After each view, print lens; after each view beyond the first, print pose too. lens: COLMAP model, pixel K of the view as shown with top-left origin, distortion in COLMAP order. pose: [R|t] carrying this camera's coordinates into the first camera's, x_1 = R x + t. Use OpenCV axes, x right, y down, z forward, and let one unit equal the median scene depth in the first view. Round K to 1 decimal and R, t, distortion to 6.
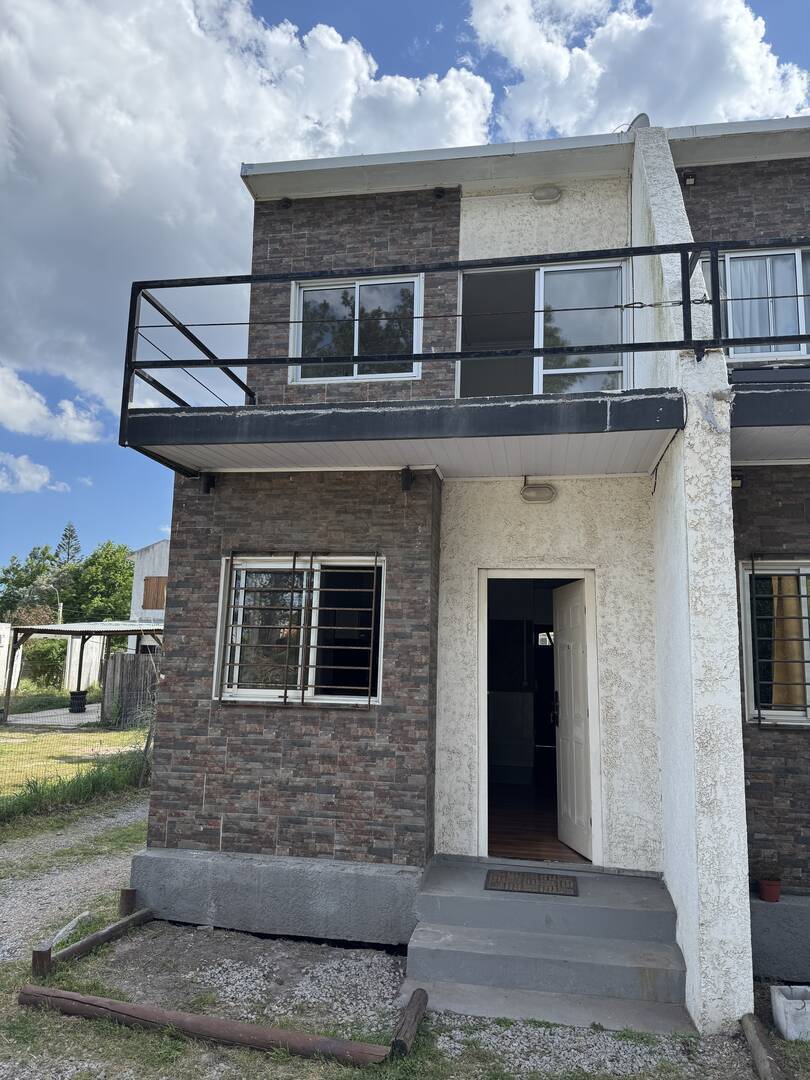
lens RADIAL K [[758.0, 0, 405.5], [0, 758.0, 540.0], [0, 0, 1]] dist [0.033428, -0.031891]
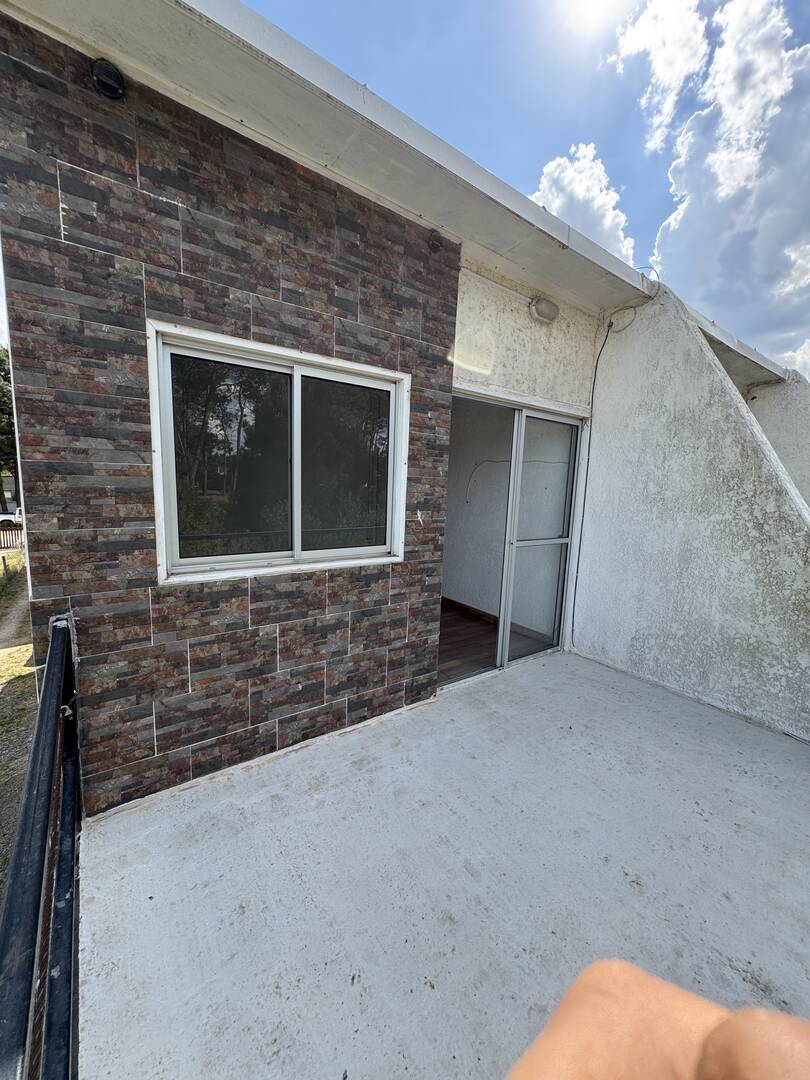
lens RADIAL K [[430.2, 0, 405.4], [0, 430.2, 539.6], [0, 0, 1]] dist [-0.000090, -0.000070]
pose [[0.685764, -0.096152, 0.721444, -0.236402], [-0.119258, 0.962993, 0.241706, -0.309990], [-0.717987, -0.251791, 0.648919, 0.739504]]
